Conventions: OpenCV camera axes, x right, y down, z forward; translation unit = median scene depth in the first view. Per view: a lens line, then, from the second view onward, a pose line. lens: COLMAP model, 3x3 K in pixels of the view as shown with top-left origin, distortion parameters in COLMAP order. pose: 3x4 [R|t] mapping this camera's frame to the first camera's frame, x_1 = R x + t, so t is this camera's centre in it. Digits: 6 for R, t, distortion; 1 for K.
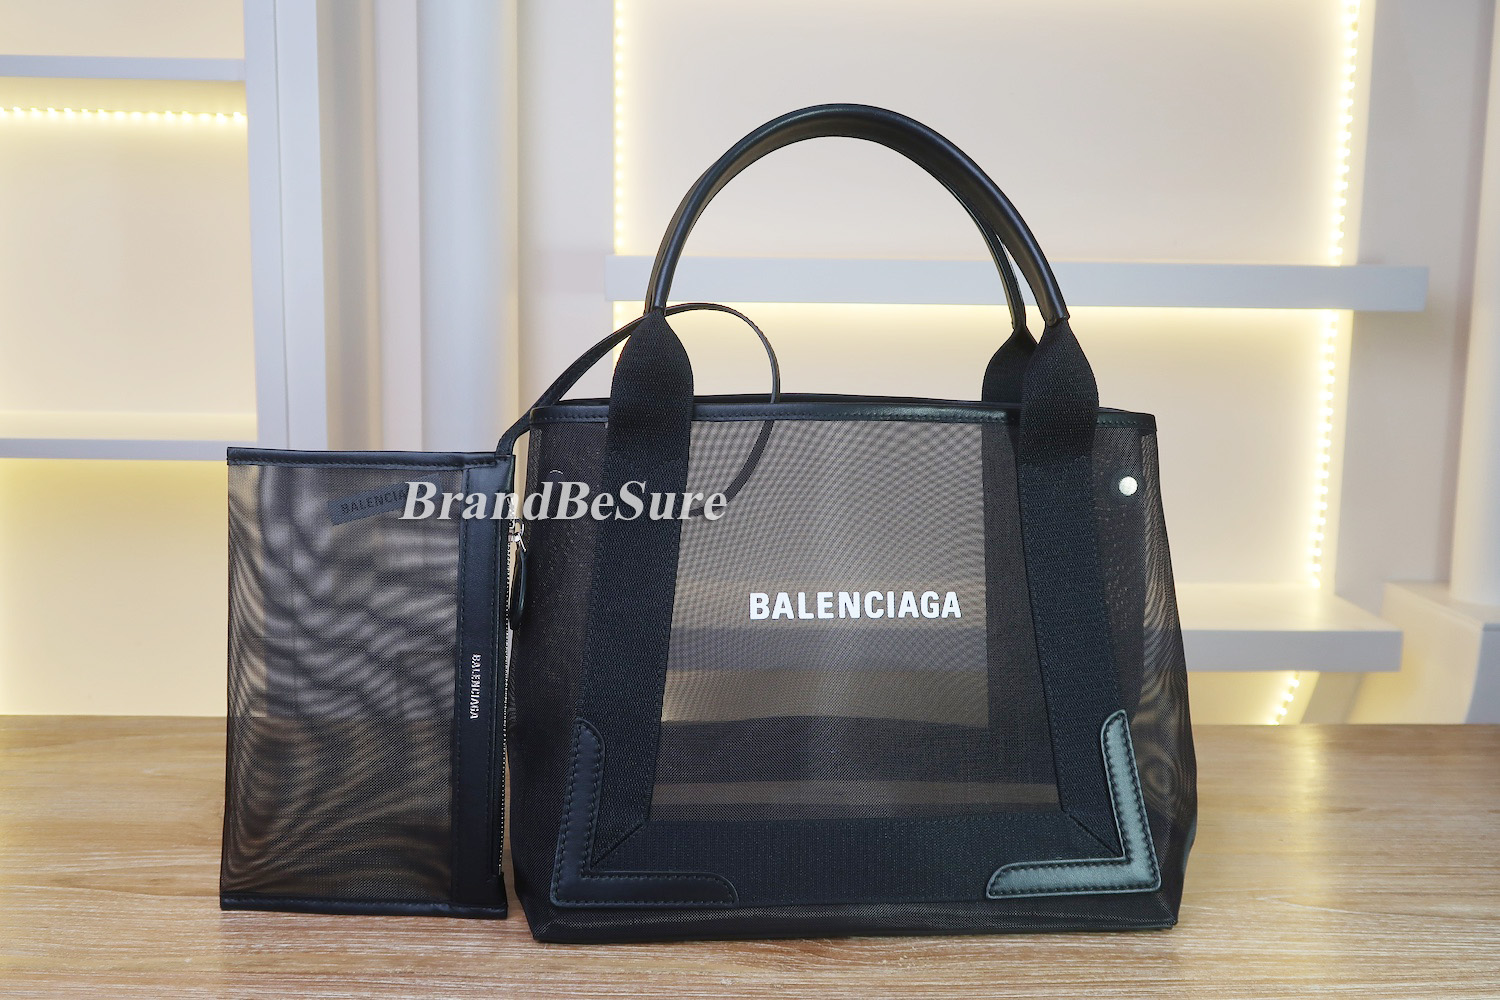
lens RADIAL K [[1454.8, 0, 756.1], [0, 1454.8, 502.2], [0, 0, 1]] dist [-0.004209, 0.000000]
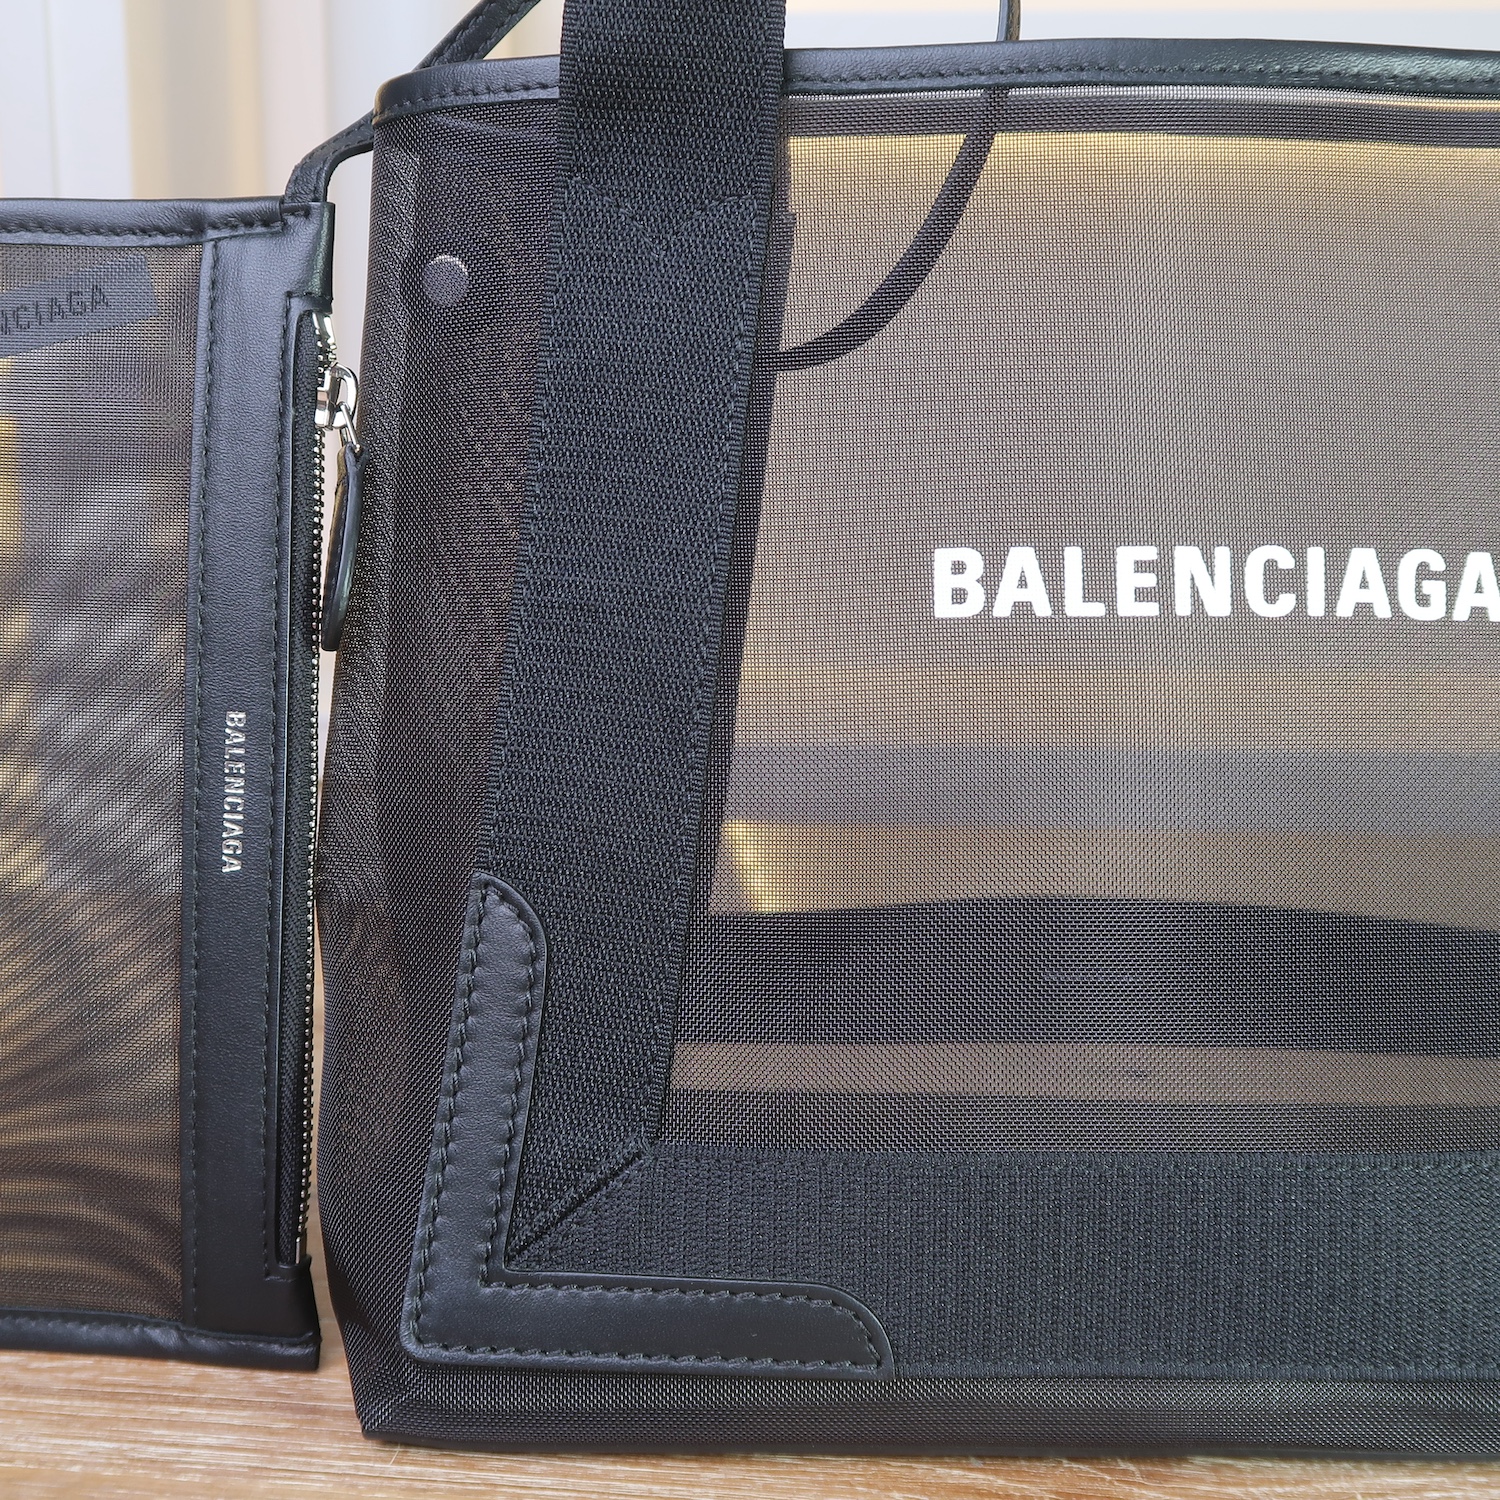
lens RADIAL K [[2246.1, 0, 744.3], [0, 2246.1, 745.5], [0, 0, 1]] dist [-0.009655, 0.000000]
pose [[0.995205, 0.010962, -0.097198, 0.004098], [-0.004527, 0.997797, 0.066182, 0.073720], [0.097709, -0.065424, 0.993062, 0.412914]]
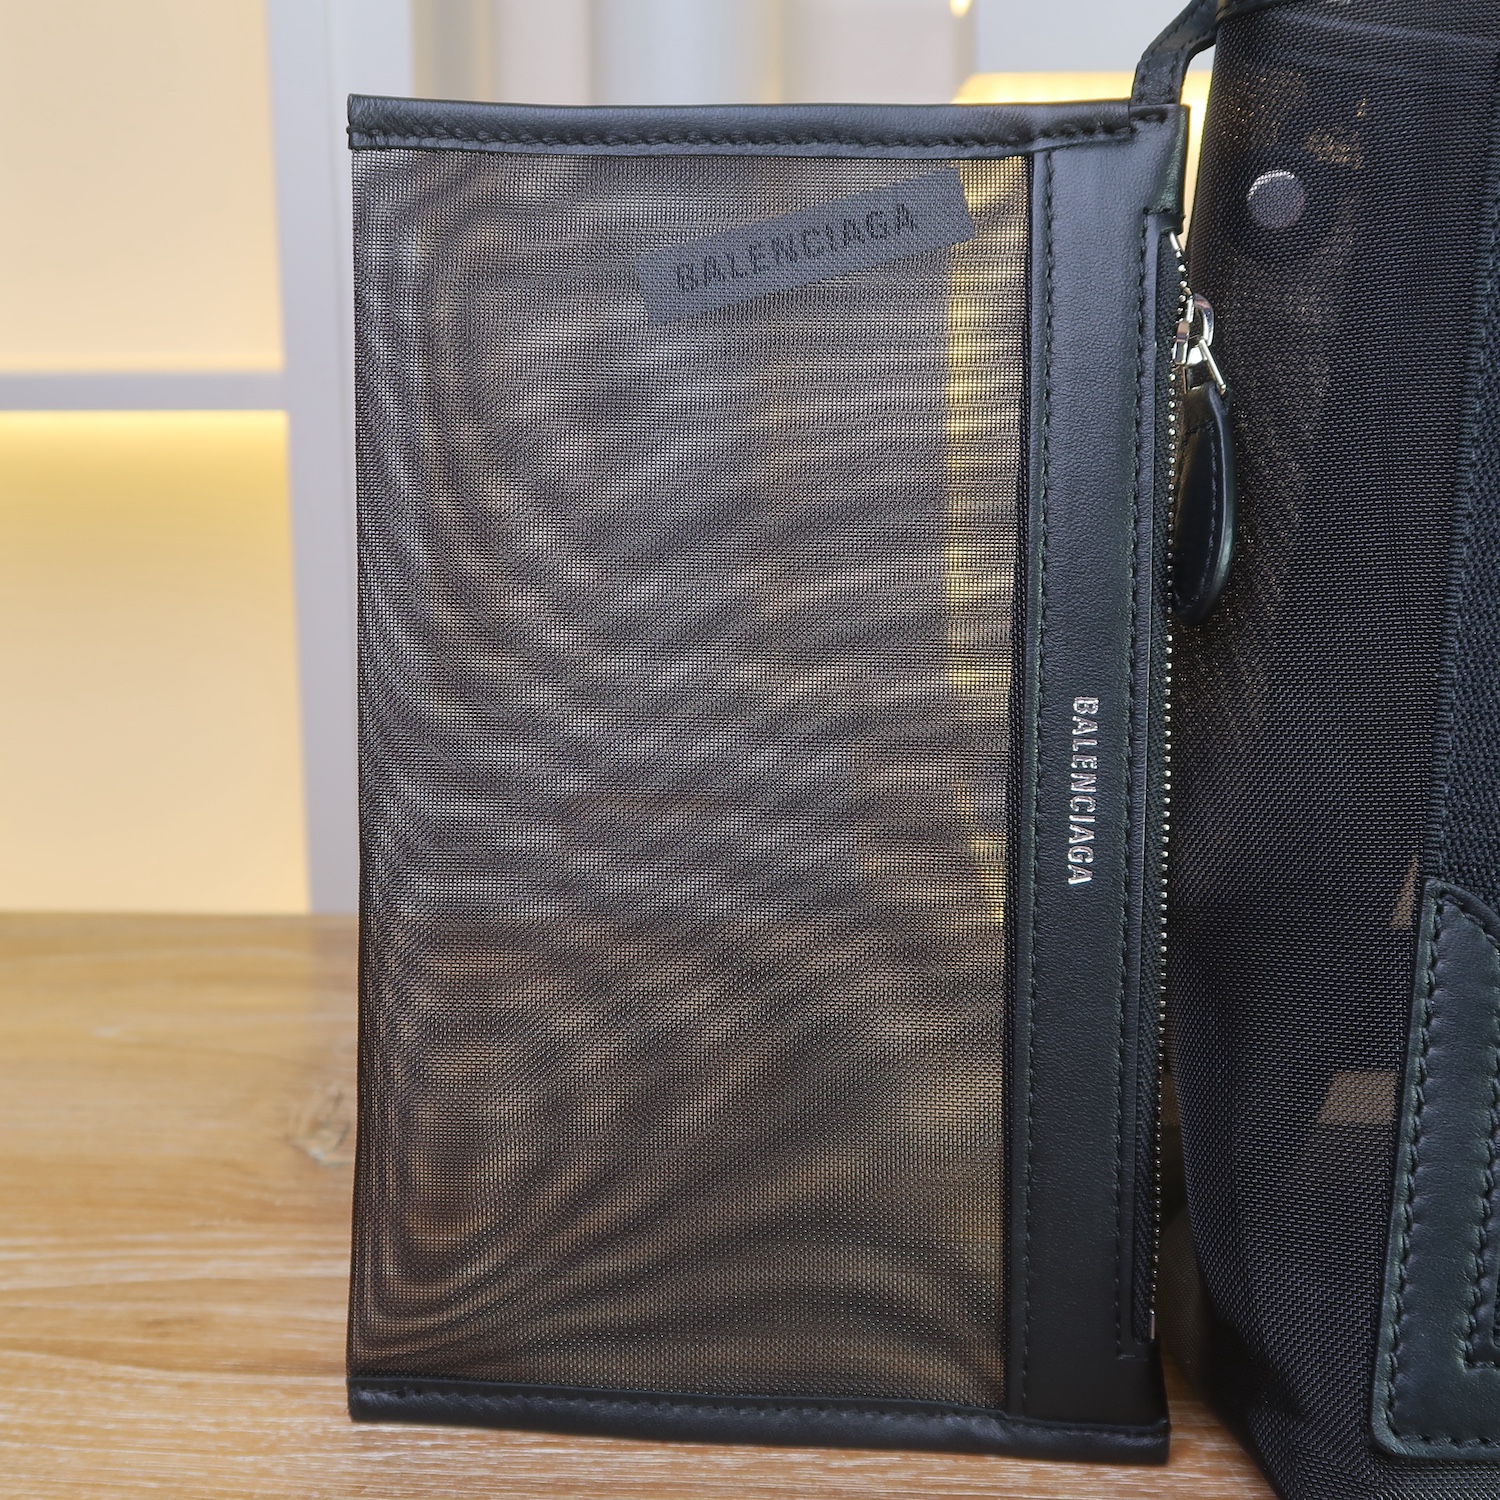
lens RADIAL K [[2246.1, 0, 787.9], [0, 2246.1, 754.0], [0, 0, 1]] dist [-0.009655, 0.000000]
pose [[0.997391, -0.000414, -0.072189, -0.225723], [0.004478, 0.998413, 0.056140, 0.089254], [0.072051, -0.056317, 0.995810, 0.479081]]
